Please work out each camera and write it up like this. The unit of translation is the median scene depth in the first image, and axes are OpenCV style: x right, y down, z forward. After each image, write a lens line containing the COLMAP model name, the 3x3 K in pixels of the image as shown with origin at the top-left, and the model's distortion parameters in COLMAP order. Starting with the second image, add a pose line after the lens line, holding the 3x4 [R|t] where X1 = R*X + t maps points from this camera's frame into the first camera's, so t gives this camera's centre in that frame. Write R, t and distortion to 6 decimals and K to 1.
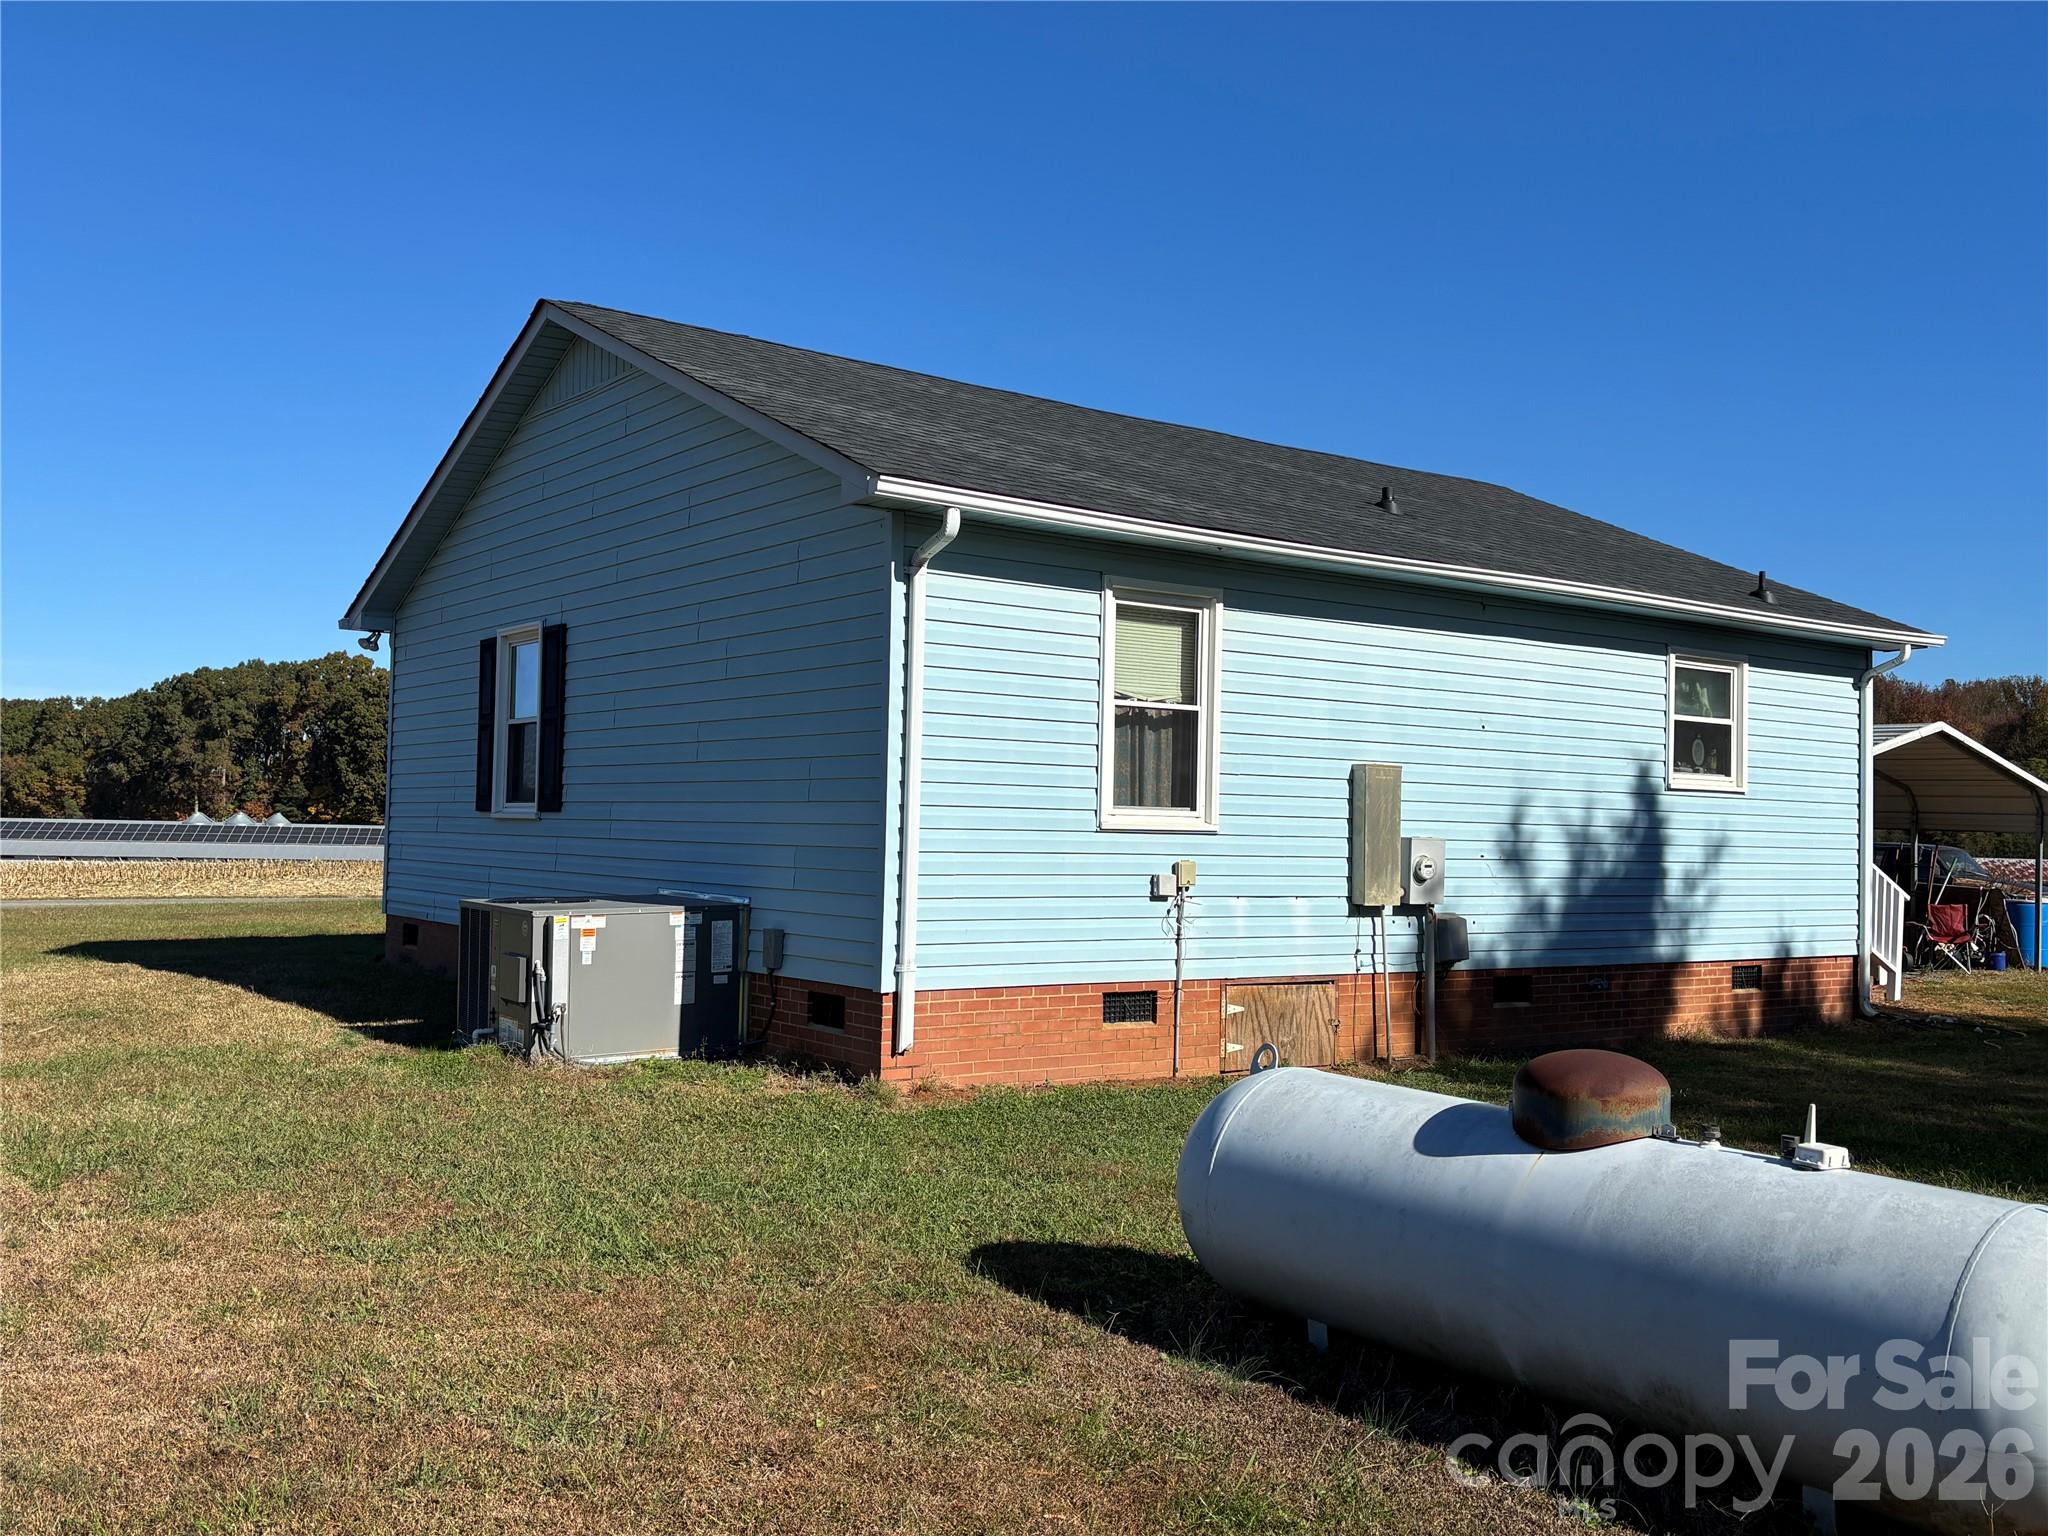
lens RADIAL K [[1804.5, 0, 1026.3], [0, 1804.5, 768.2], [0, 0, 1]] dist [0.166771, -0.003260]
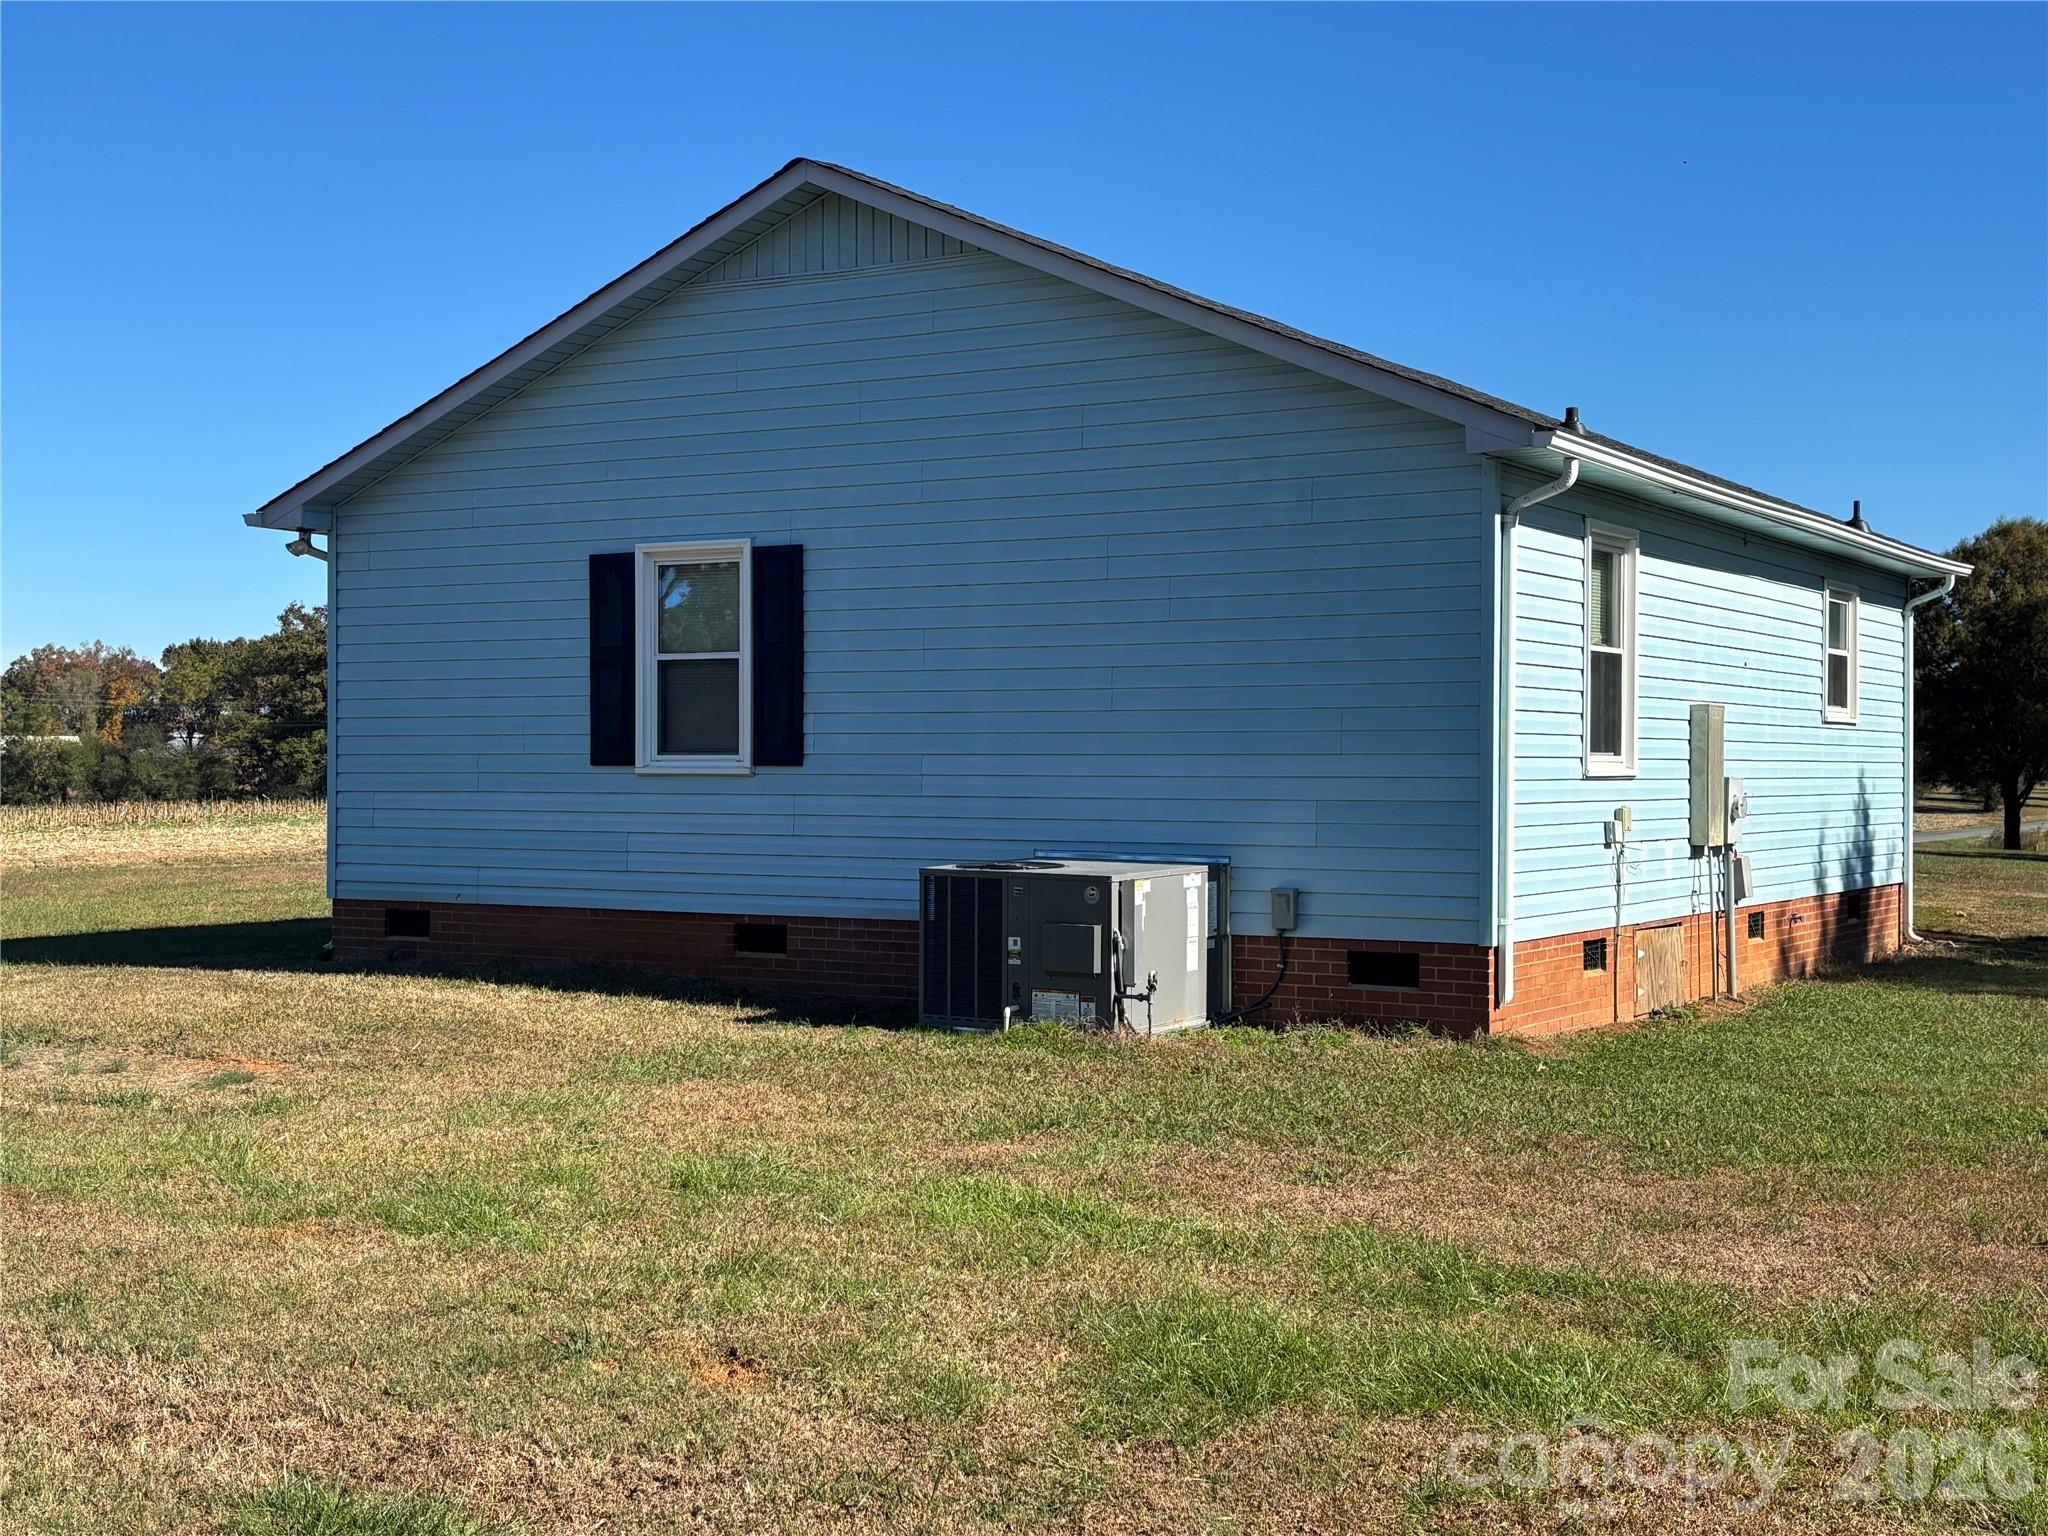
lens RADIAL K [[2554.5, 0, 1021.7], [0, 2554.5, 766.5], [0, 0, 1]] dist [0.260375, -1.166319]
pose [[0.923007, -0.018763, 0.384325, -0.749646], [0.003647, 0.999192, 0.040022, -0.028119], [-0.384766, -0.035539, 0.922330, -0.175712]]
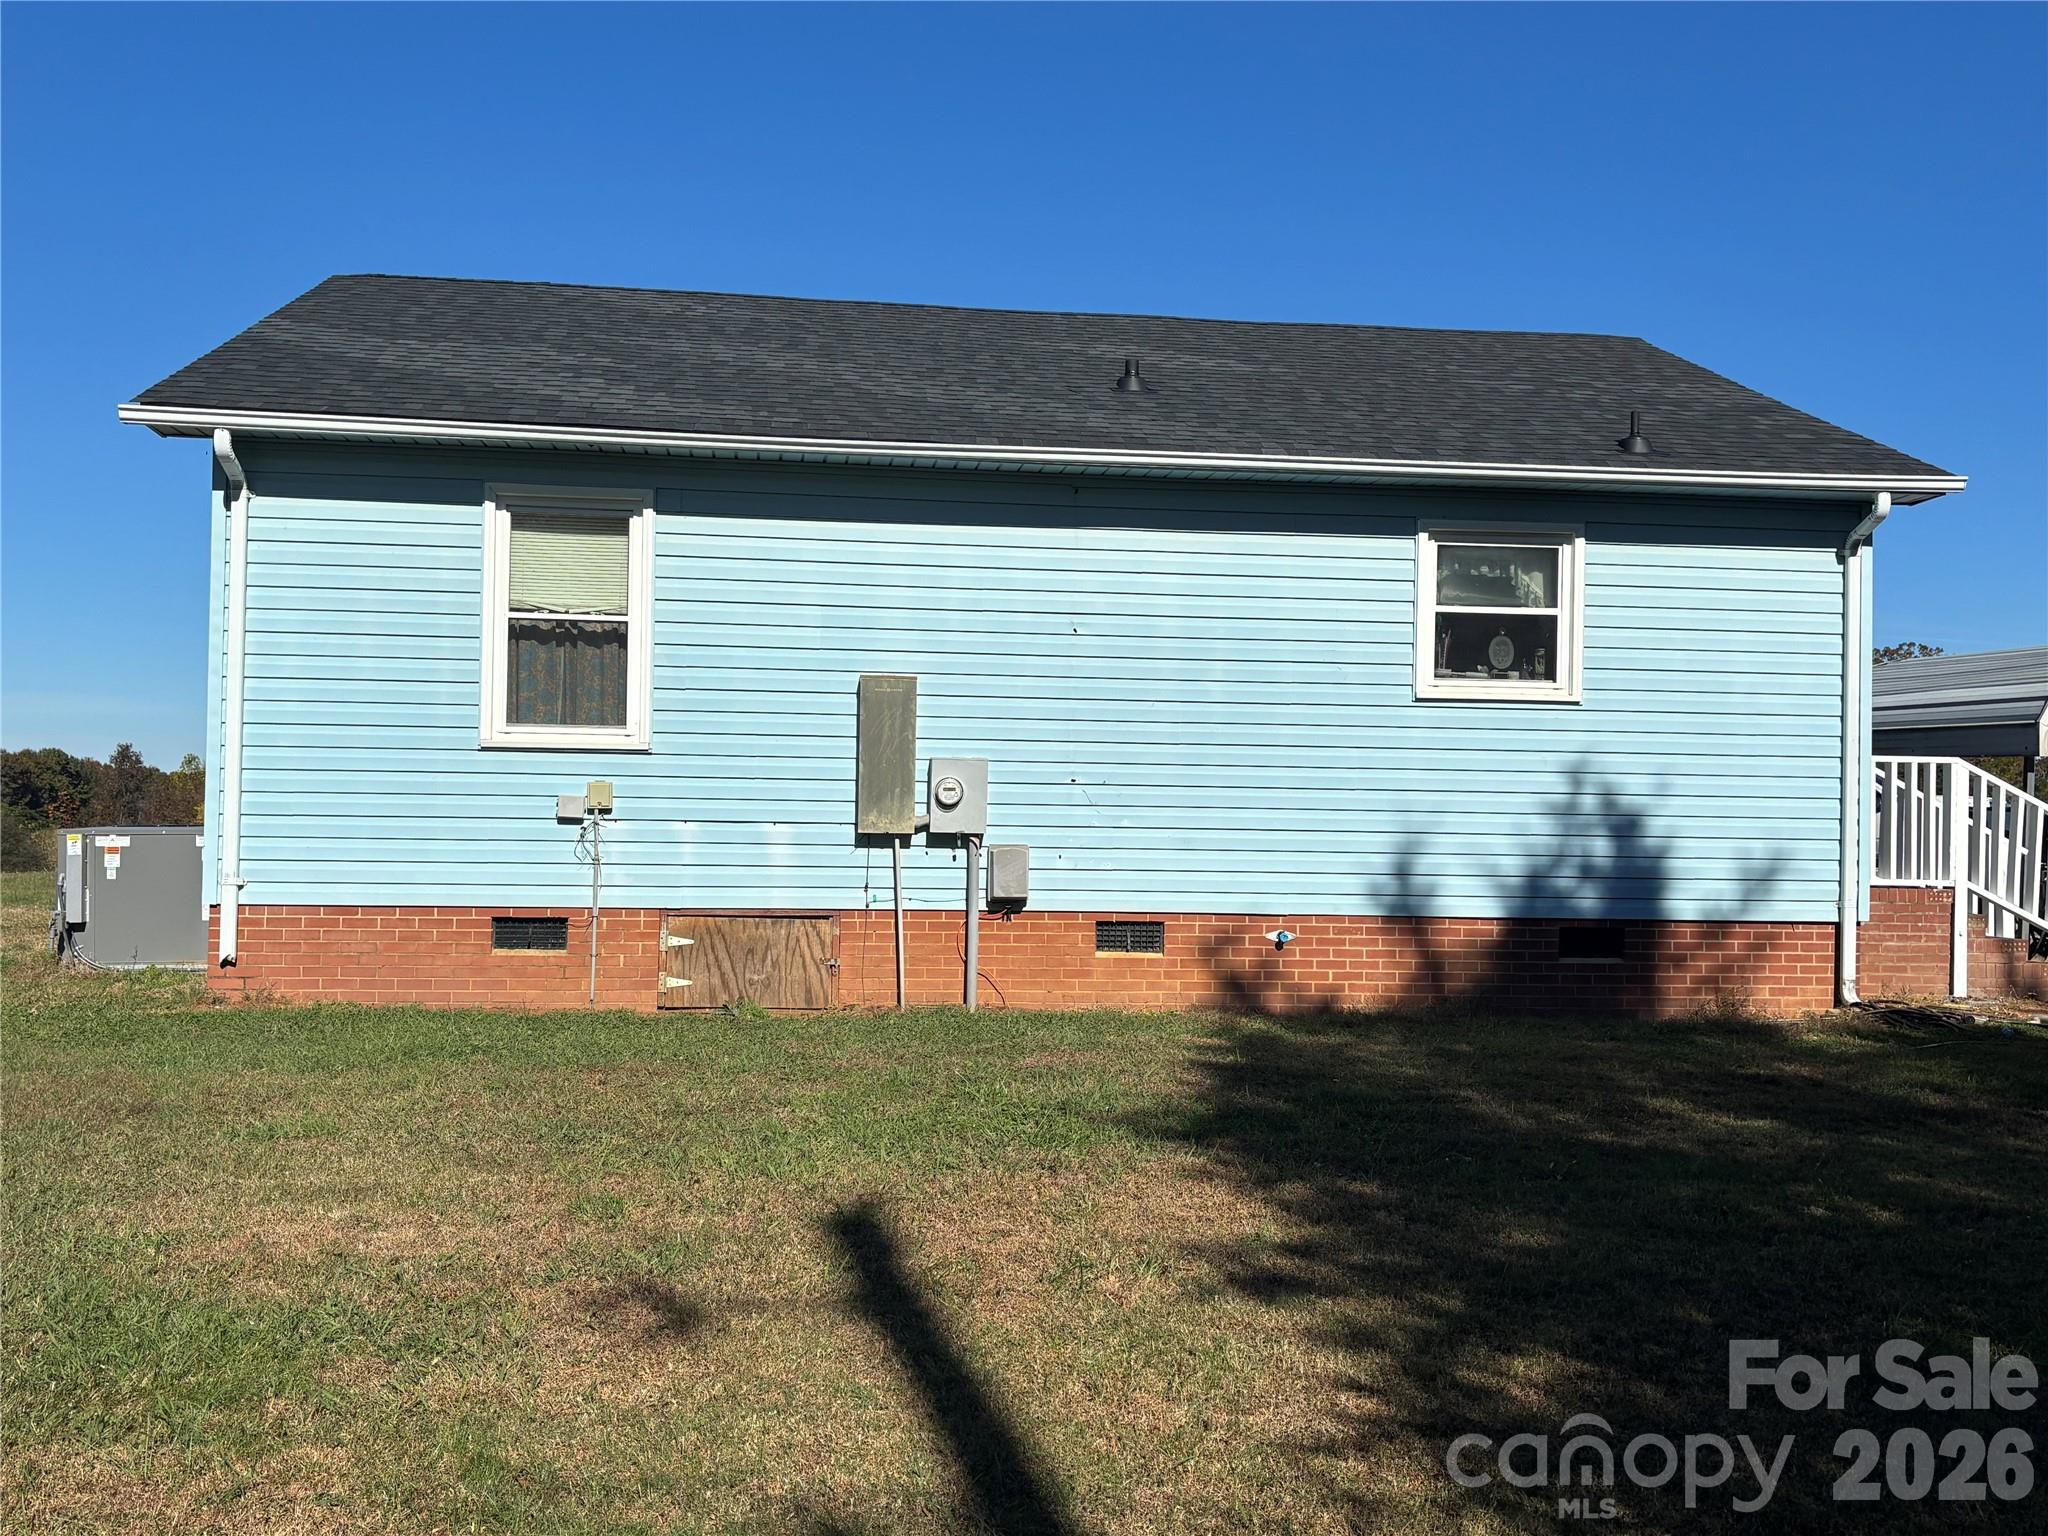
lens RADIAL K [[1716.0, 0, 1023.5], [0, 1716.0, 767.8], [0, 0, 1]] dist [0.086208, -0.003773]
pose [[0.859764, -0.021853, -0.510224, 0.728939], [0.019839, 0.999759, -0.009389, 0.056044], [0.510307, -0.002050, 0.859990, 0.332534]]
